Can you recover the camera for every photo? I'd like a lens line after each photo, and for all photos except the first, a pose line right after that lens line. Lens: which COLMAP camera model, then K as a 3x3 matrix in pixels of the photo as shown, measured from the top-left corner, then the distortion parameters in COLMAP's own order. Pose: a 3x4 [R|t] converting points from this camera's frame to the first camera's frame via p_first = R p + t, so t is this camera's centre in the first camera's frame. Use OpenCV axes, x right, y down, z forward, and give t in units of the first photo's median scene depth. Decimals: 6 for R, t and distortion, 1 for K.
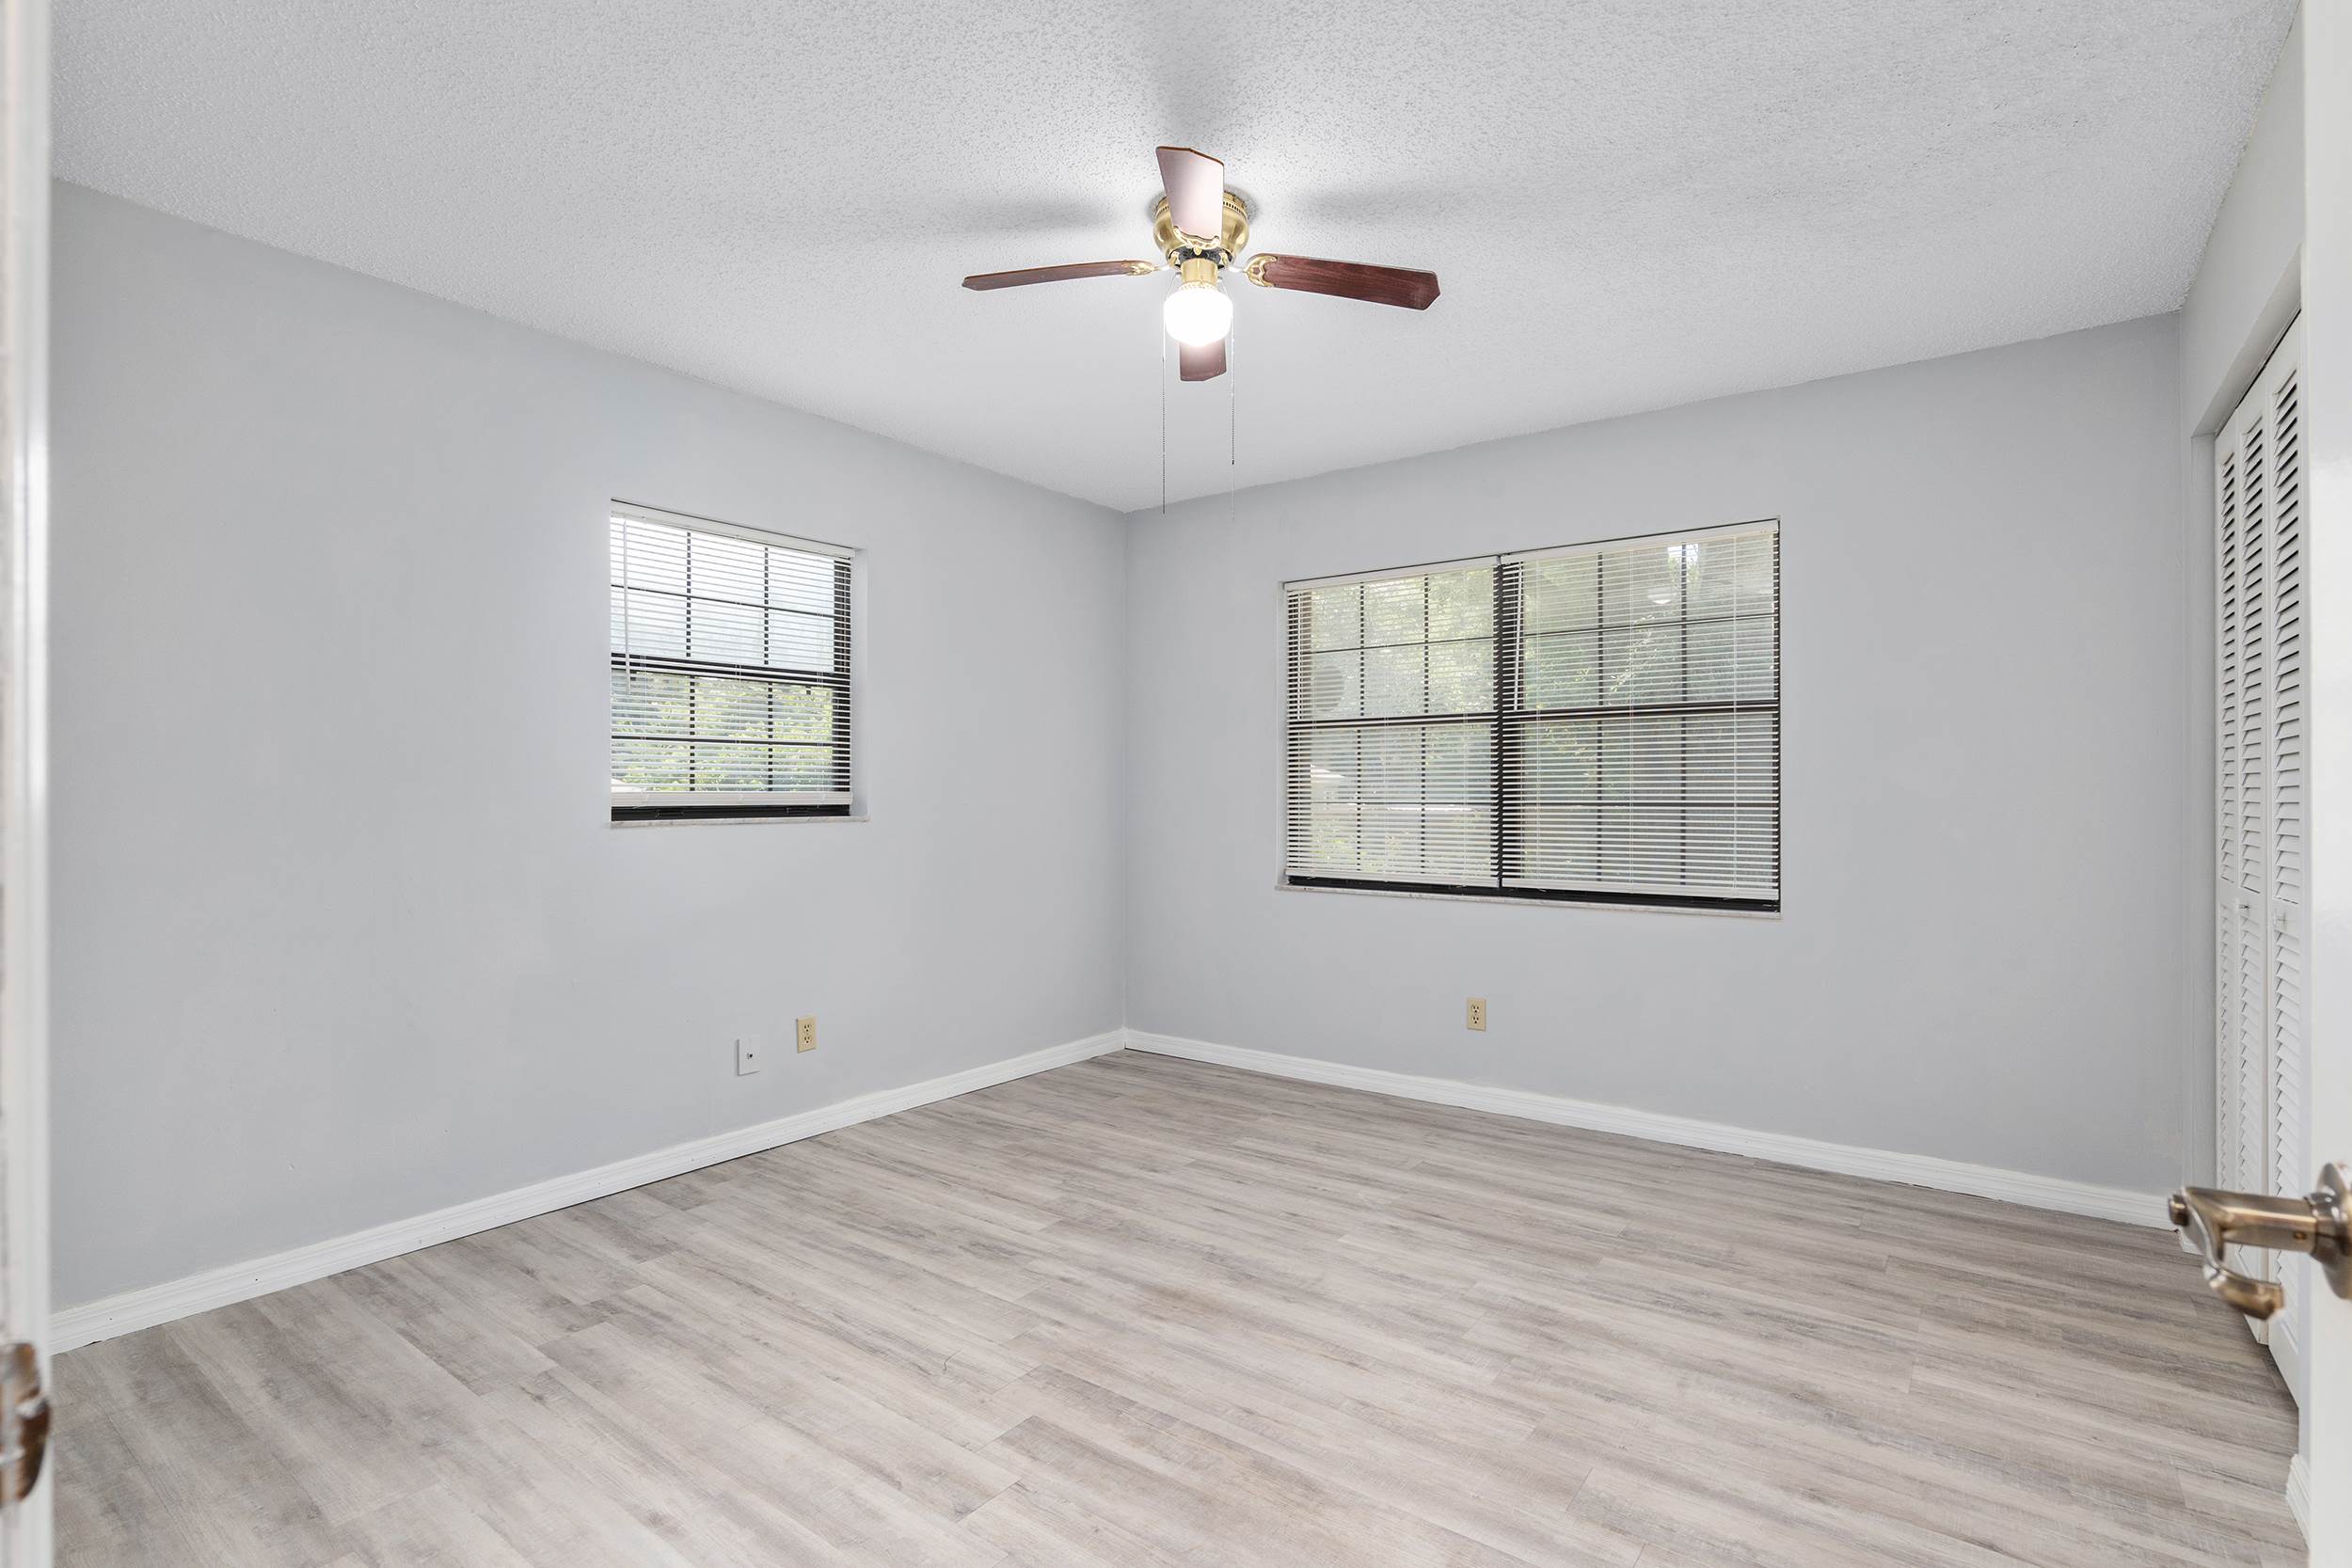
lens RADIAL K [[1100.6, 0, 1182.9], [0, 1100.6, 788.9], [0, 0, 1]] dist [-0.017930, 0.003964]
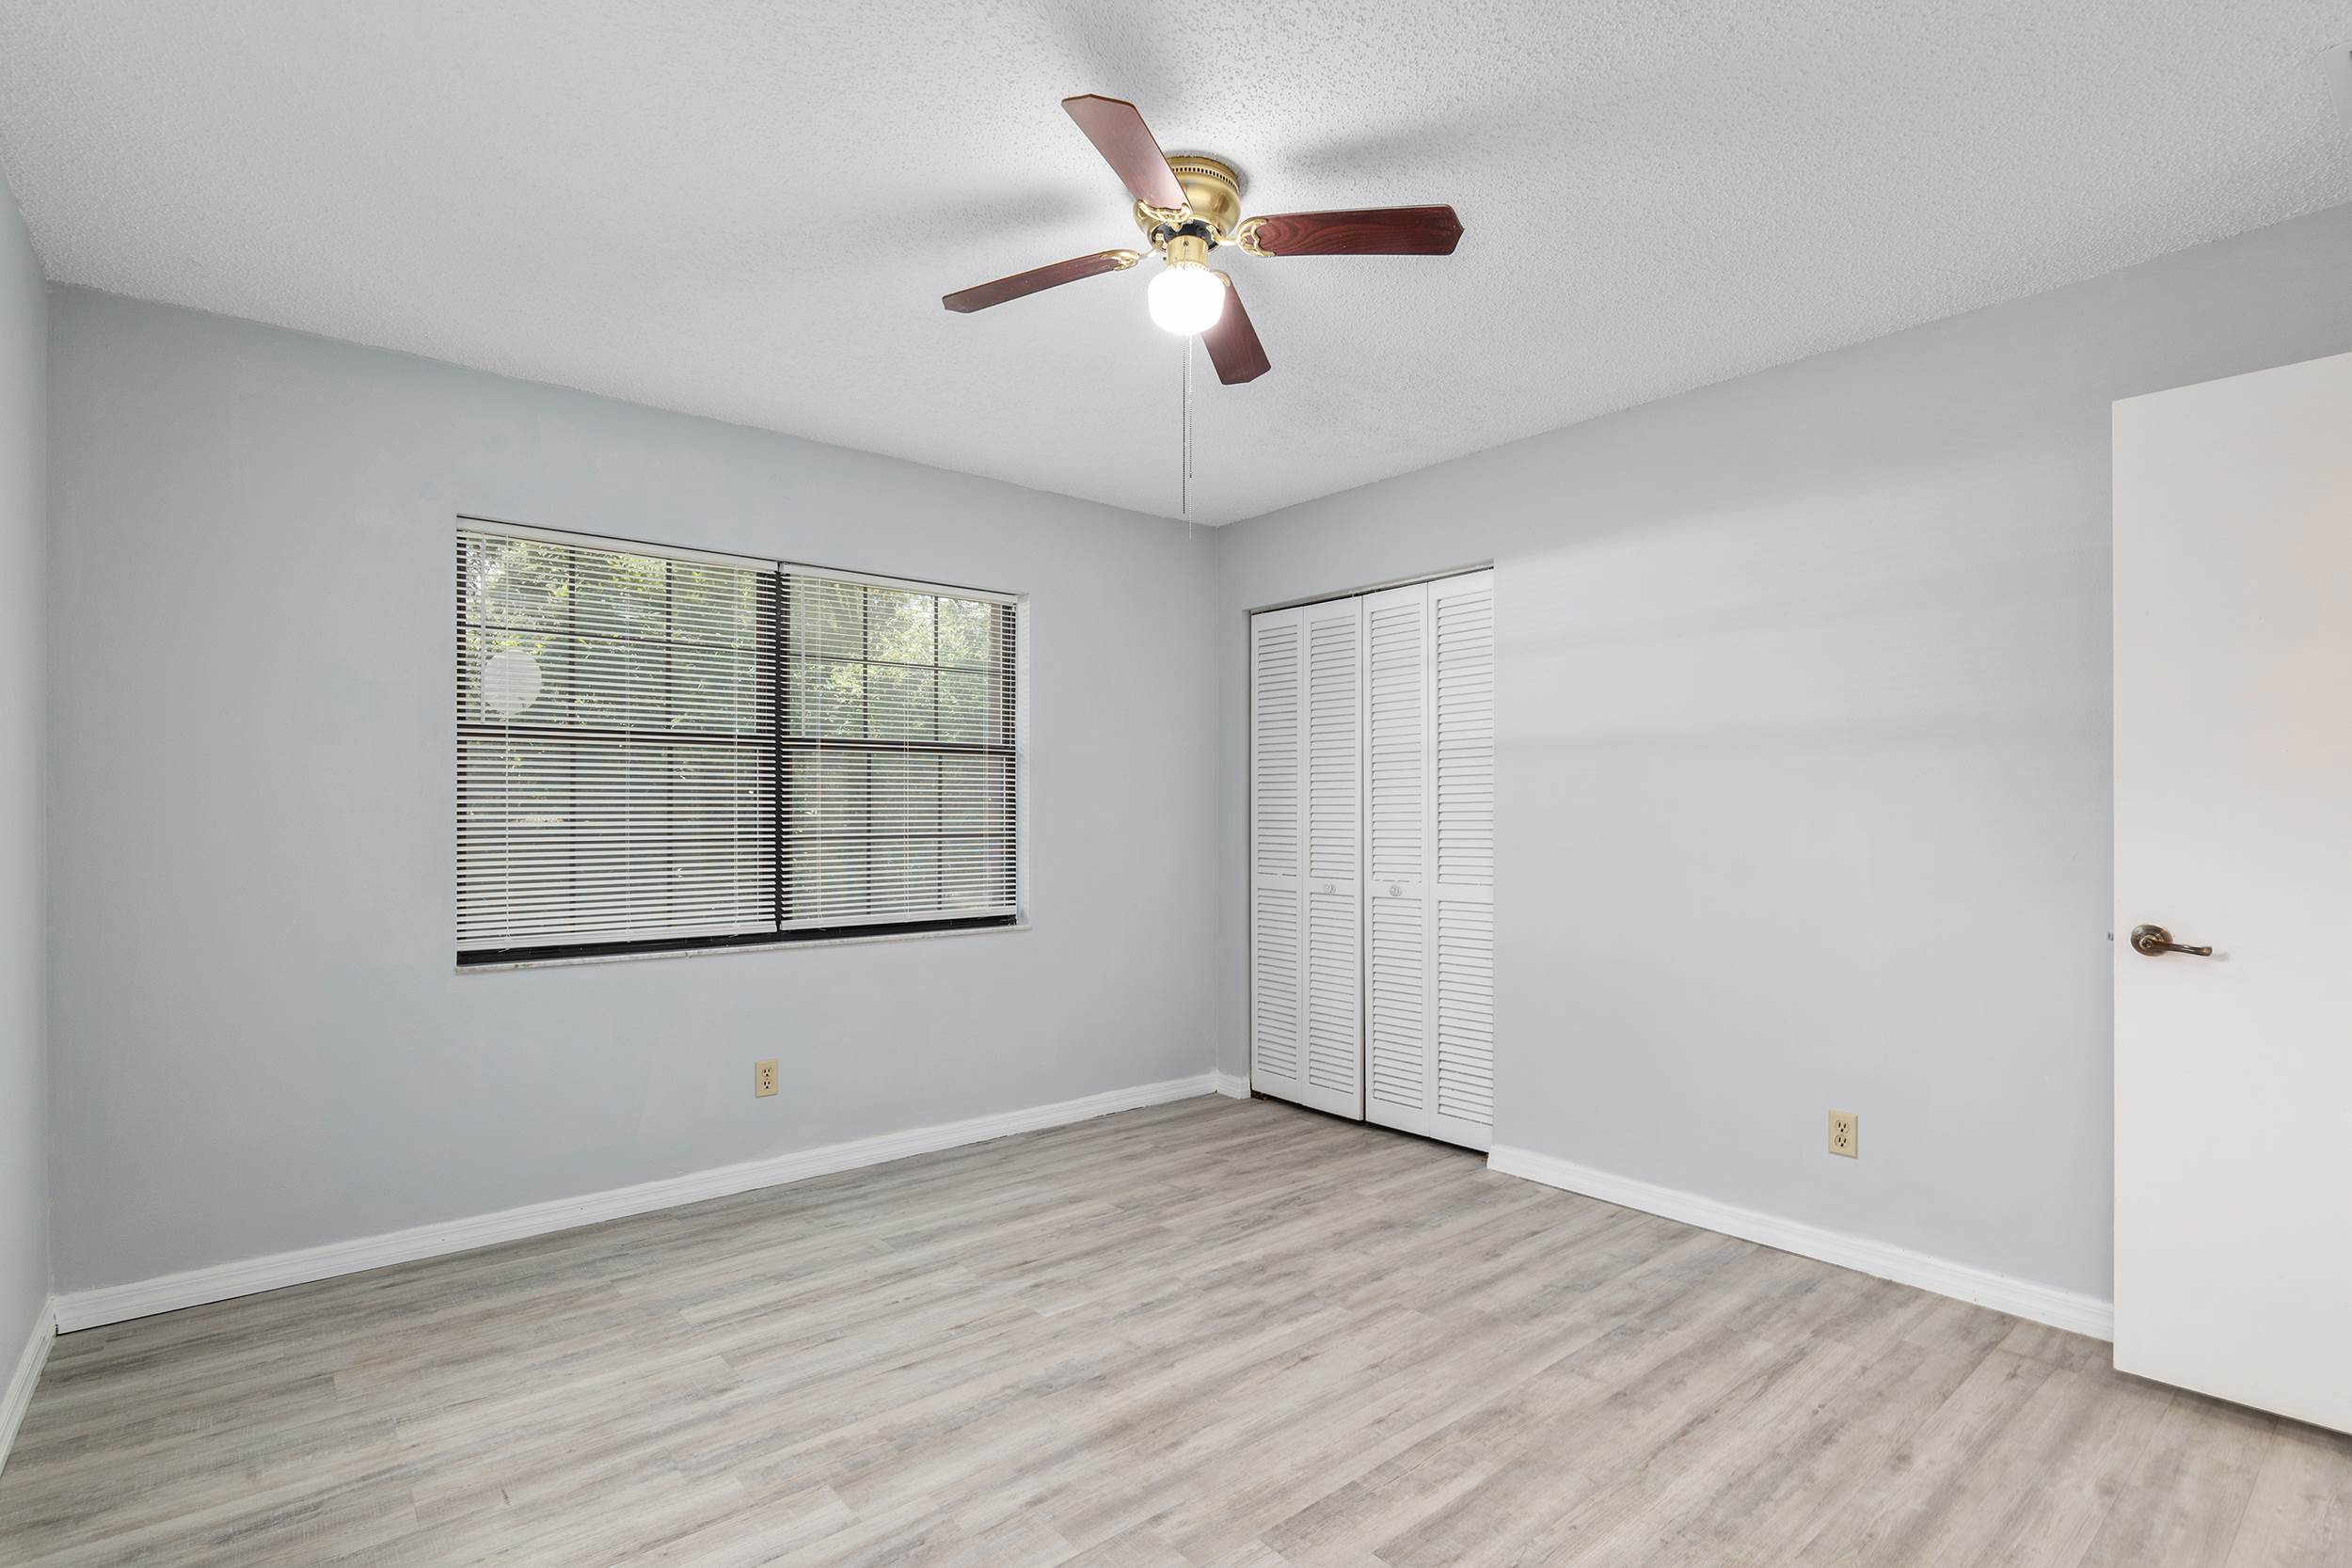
lens RADIAL K [[1100.6, 0, 1175.5], [0, 1100.6, 818.3], [0, 0, 1]] dist [-0.017930, 0.003964]
pose [[0.248900, -0.002202, 0.968527, -0.646246], [-0.001827, 0.999995, 0.002743, -0.008040], [-0.968527, -0.002452, 0.248895, 0.597656]]
